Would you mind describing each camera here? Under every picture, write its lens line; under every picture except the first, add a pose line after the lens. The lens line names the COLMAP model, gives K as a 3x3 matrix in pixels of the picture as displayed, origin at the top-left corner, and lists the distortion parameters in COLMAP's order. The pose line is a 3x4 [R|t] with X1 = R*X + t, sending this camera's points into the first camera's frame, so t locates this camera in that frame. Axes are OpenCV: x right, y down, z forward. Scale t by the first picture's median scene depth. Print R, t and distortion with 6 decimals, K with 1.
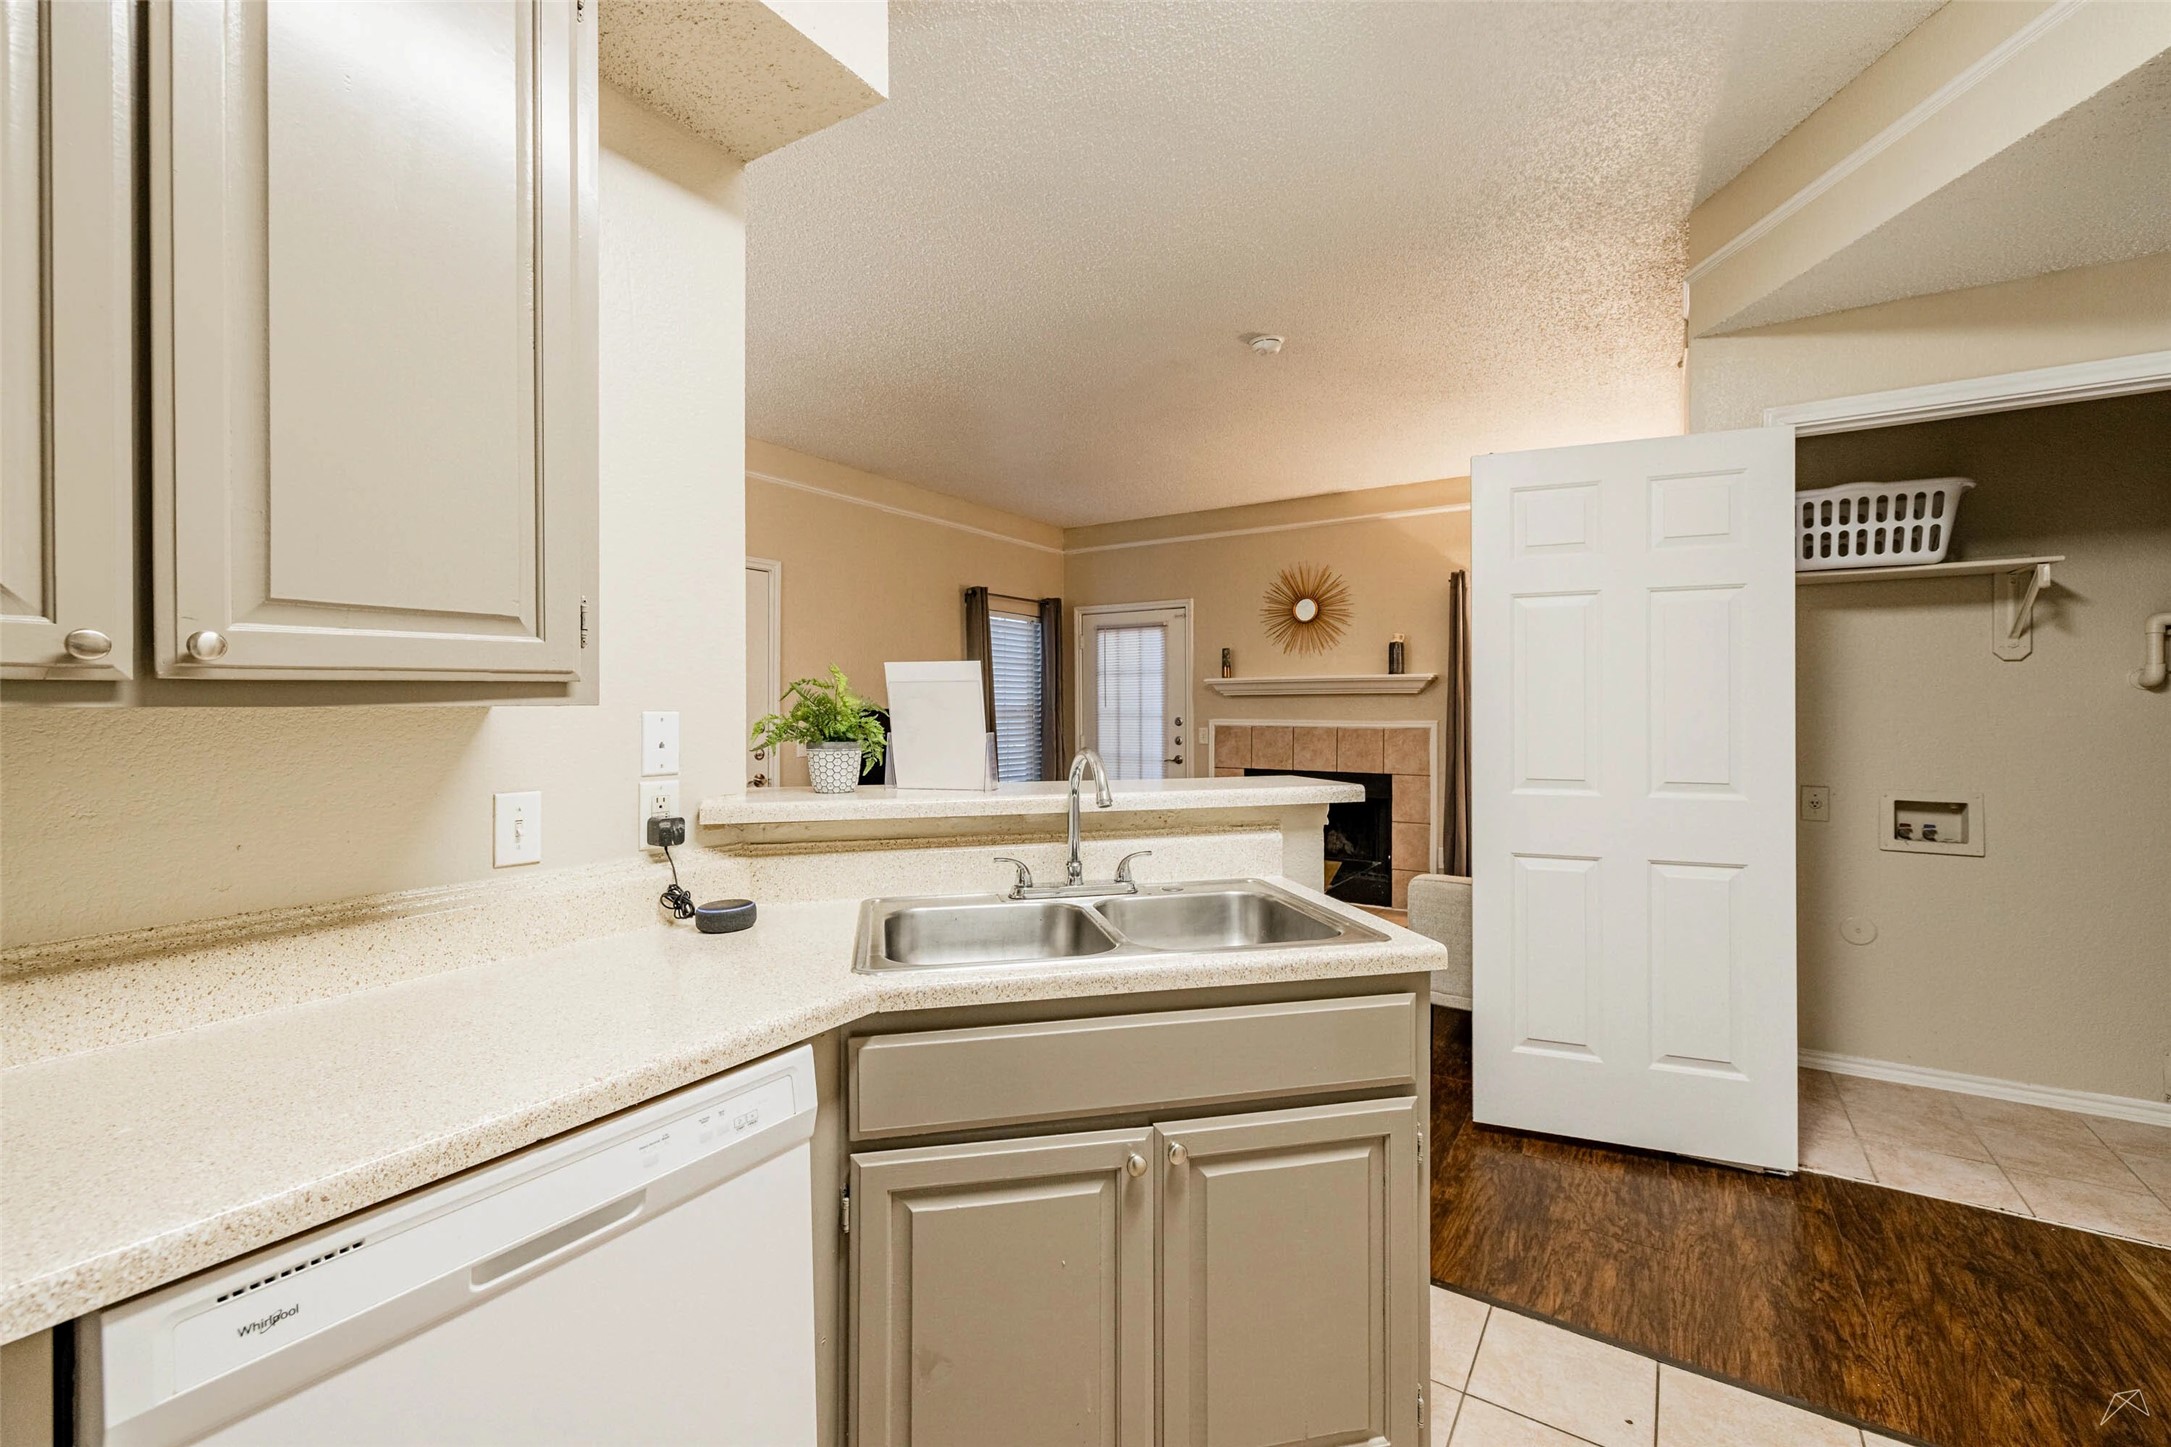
lens RADIAL K [[900.8, 0, 1099.8], [0, 900.8, 713.2], [0, 0, 1]] dist [0.000015, 0.000670]
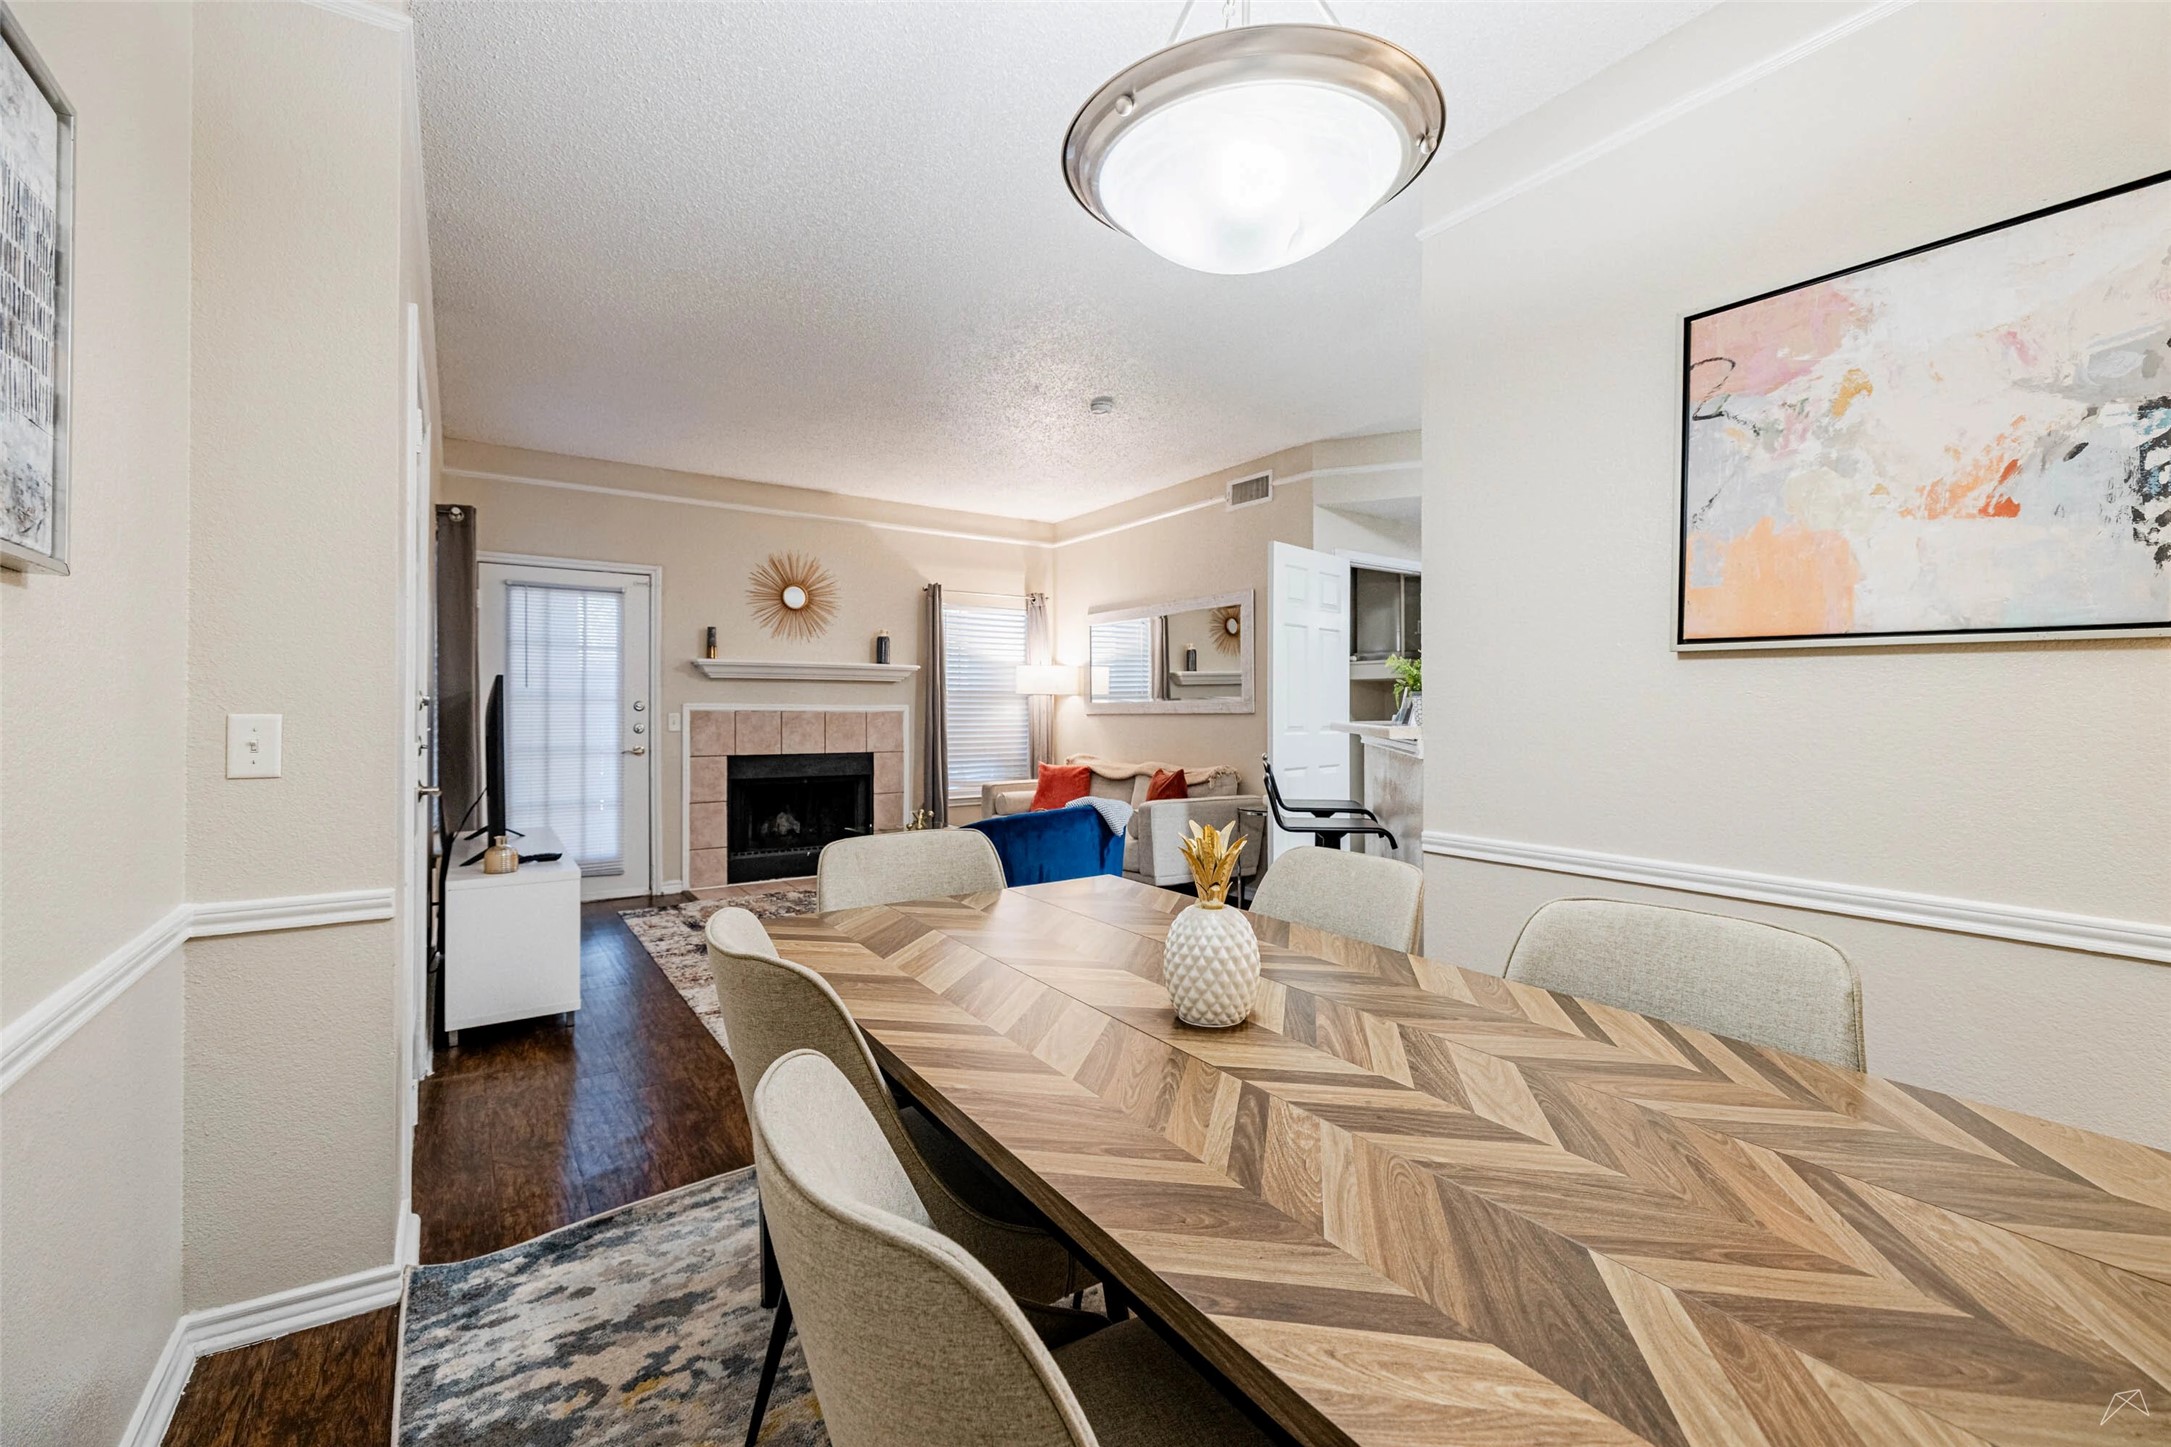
lens RADIAL K [[900.8, 0, 1099.8], [0, 900.8, 713.2], [0, 0, 1]] dist [0.000015, 0.000670]
pose [[0.399419, 0.000246, 0.916768, -0.571835], [0.000147, 1.000000, -0.000332, 0.017927], [-0.916768, 0.000267, 0.399419, 0.269697]]
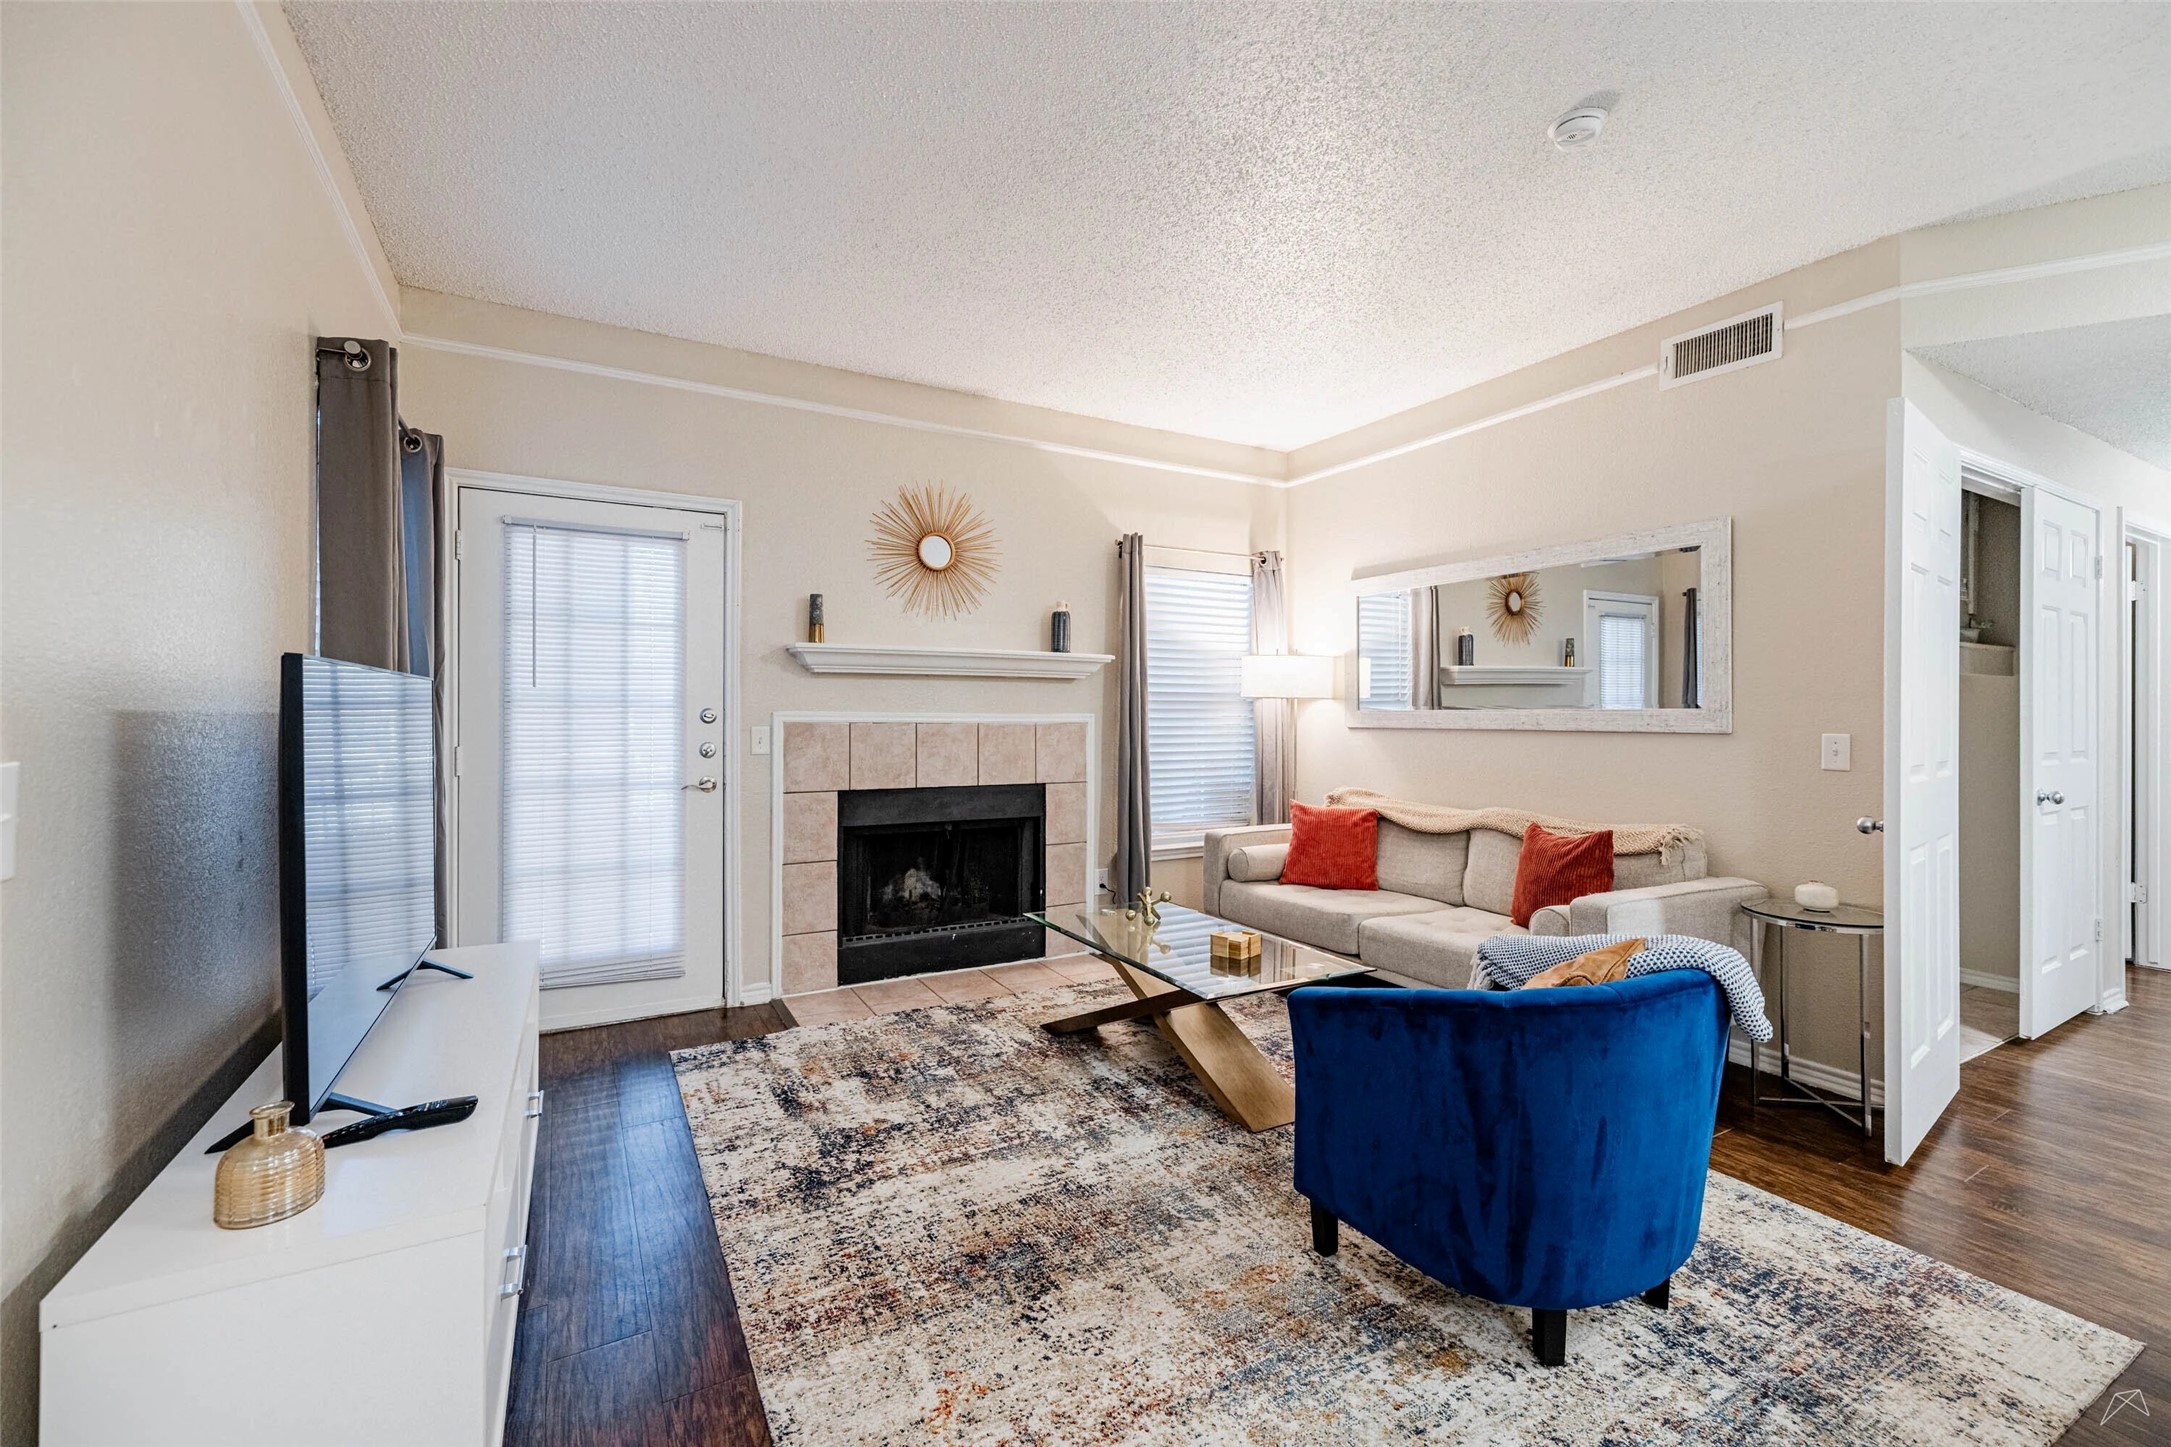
lens RADIAL K [[900.8, 0, 1099.8], [0, 900.8, 713.2], [0, 0, 1]] dist [0.000015, 0.000670]
pose [[0.478524, 0.003272, 0.878068, -0.311329], [-0.003453, 0.999992, -0.001844, 0.008636], [-0.878068, -0.002150, 0.478532, 0.560639]]
